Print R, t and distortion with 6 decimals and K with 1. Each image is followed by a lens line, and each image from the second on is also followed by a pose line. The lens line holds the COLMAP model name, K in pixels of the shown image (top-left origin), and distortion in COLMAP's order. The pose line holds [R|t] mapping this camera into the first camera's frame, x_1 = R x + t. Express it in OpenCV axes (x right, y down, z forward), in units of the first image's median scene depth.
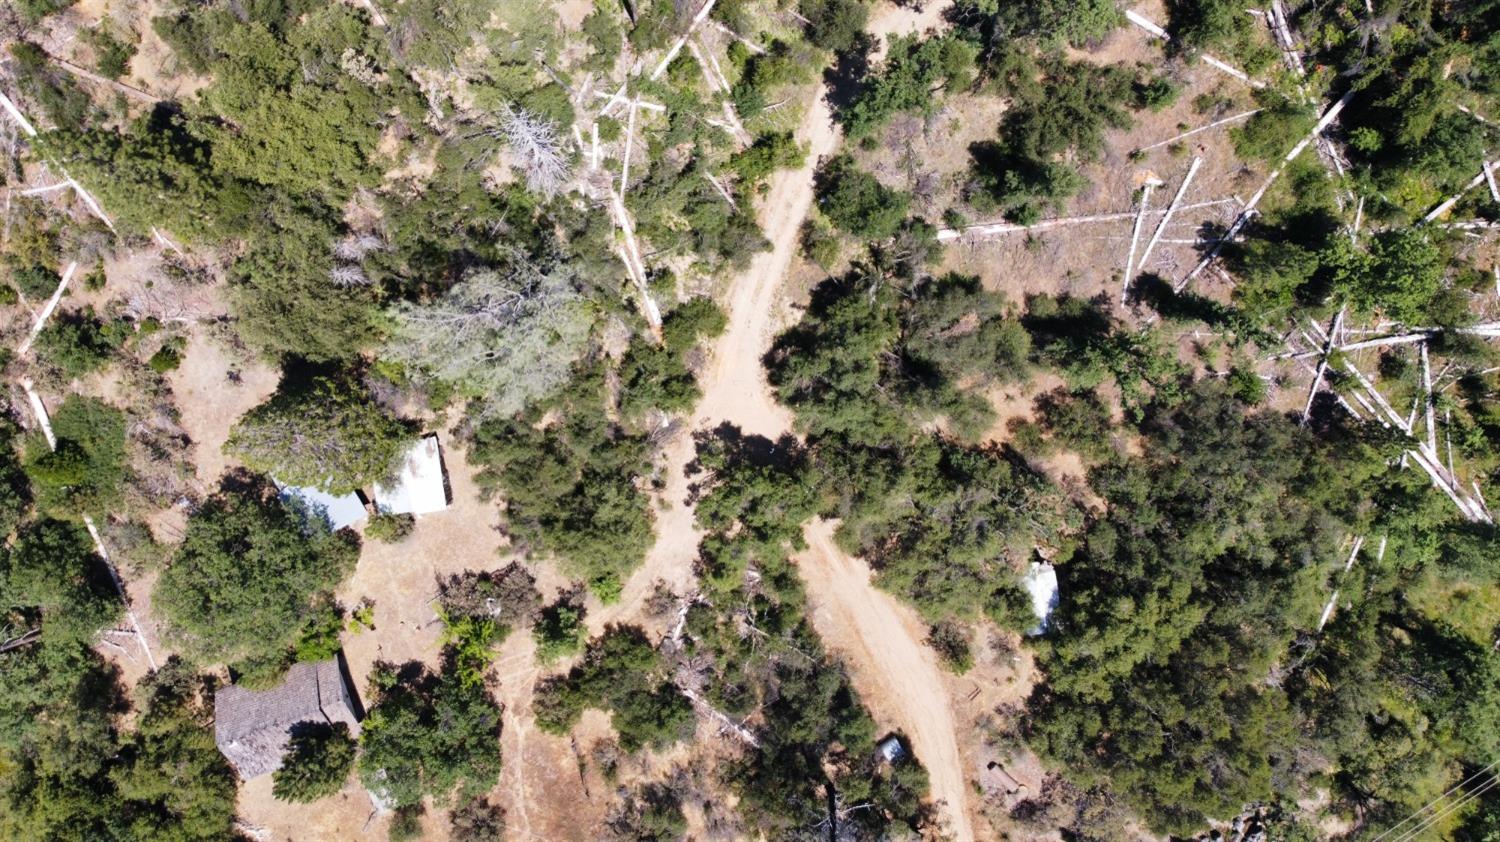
lens RADIAL K [[1133.7, 0, 748.9], [0, 1133.7, 419.9], [0, 0, 1]] dist [-0.010155, -0.008733]
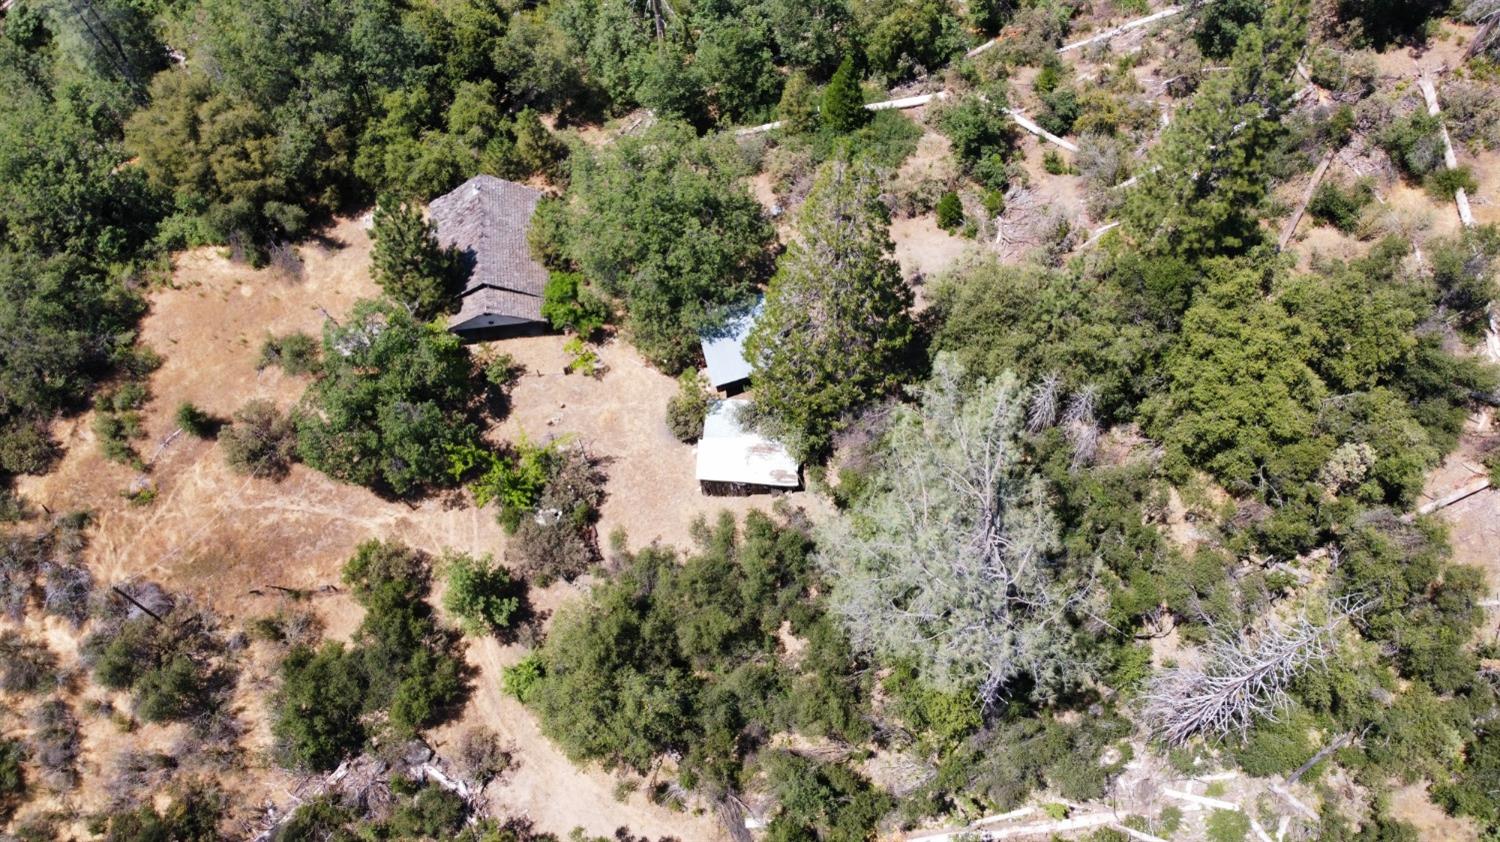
lens RADIAL K [[1133.7, 0, 742.3], [0, 1133.7, 422.5], [0, 0, 1]] dist [-0.010155, -0.008733]
pose [[-0.208498, 0.872320, -0.442251, 0.012495], [-0.978003, -0.188808, 0.088661, -0.006379], [-0.006160, 0.451009, 0.892498, 0.331580]]
